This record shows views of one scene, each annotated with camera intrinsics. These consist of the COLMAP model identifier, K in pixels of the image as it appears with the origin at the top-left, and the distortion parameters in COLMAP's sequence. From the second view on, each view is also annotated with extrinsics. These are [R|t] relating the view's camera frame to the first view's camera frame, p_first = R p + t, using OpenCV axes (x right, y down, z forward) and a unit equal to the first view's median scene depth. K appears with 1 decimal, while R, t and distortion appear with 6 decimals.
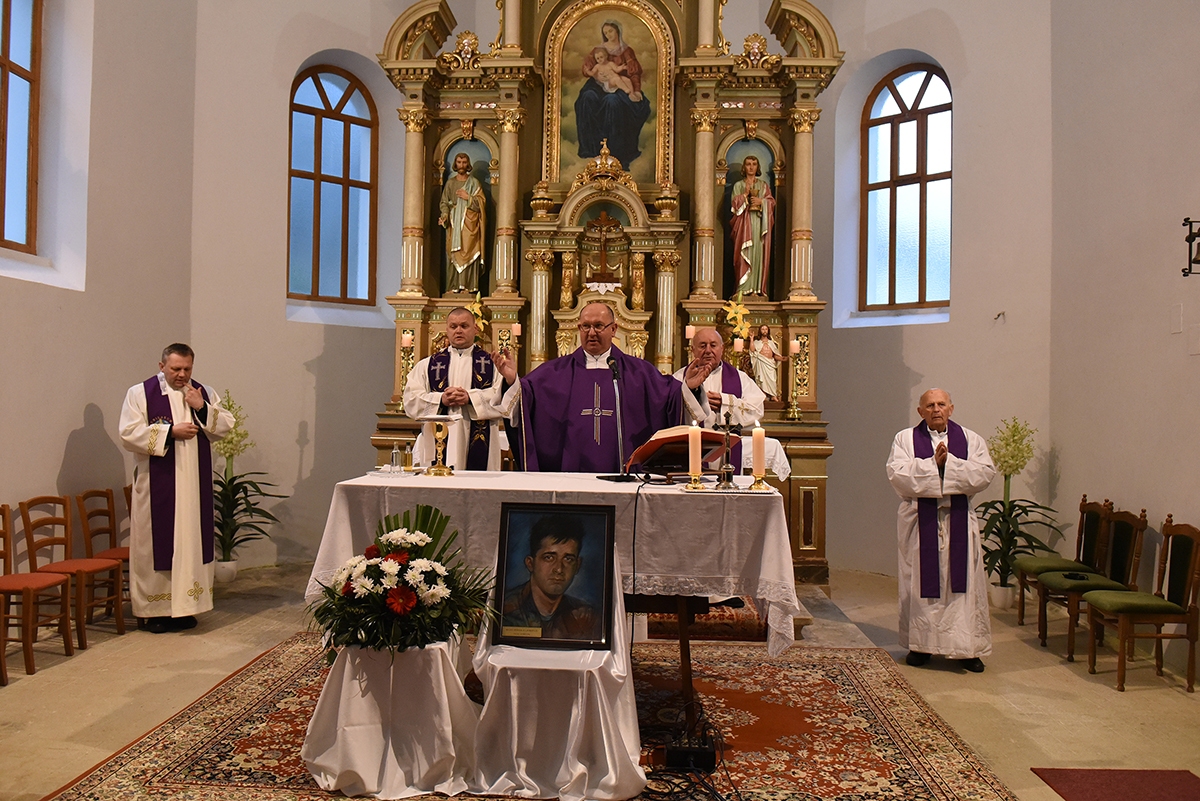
lens RADIAL K [[872.2, 0, 596.4], [0, 872.2, 396.3], [0, 0, 1]] dist [-0.015300, -0.001649]
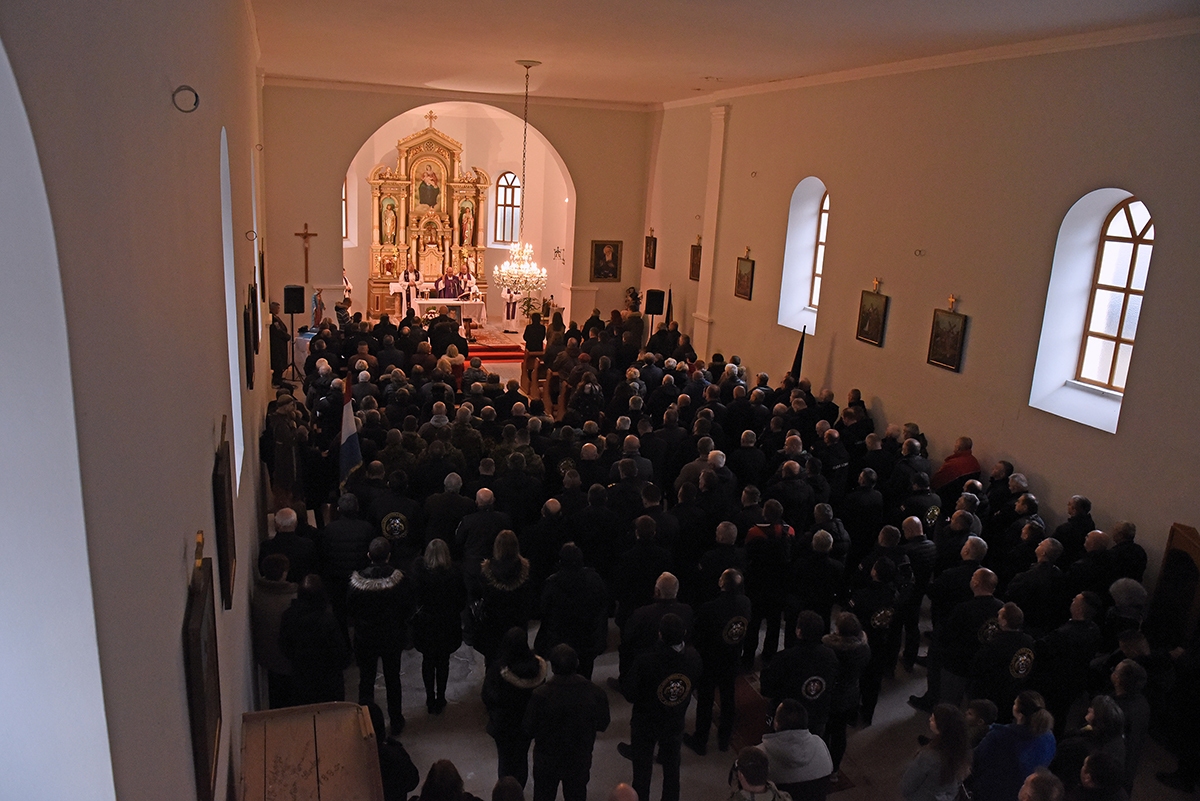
lens RADIAL K [[838.2, 0, 596.7], [0, 838.2, 396.6], [0, 0, 1]] dist [-0.005405, 0.000319]
pose [[0.909422, -0.066727, 0.410486, -0.845292], [-0.045440, 0.965191, 0.257568, -0.442902], [-0.413384, -0.252890, 0.874734, -2.564399]]
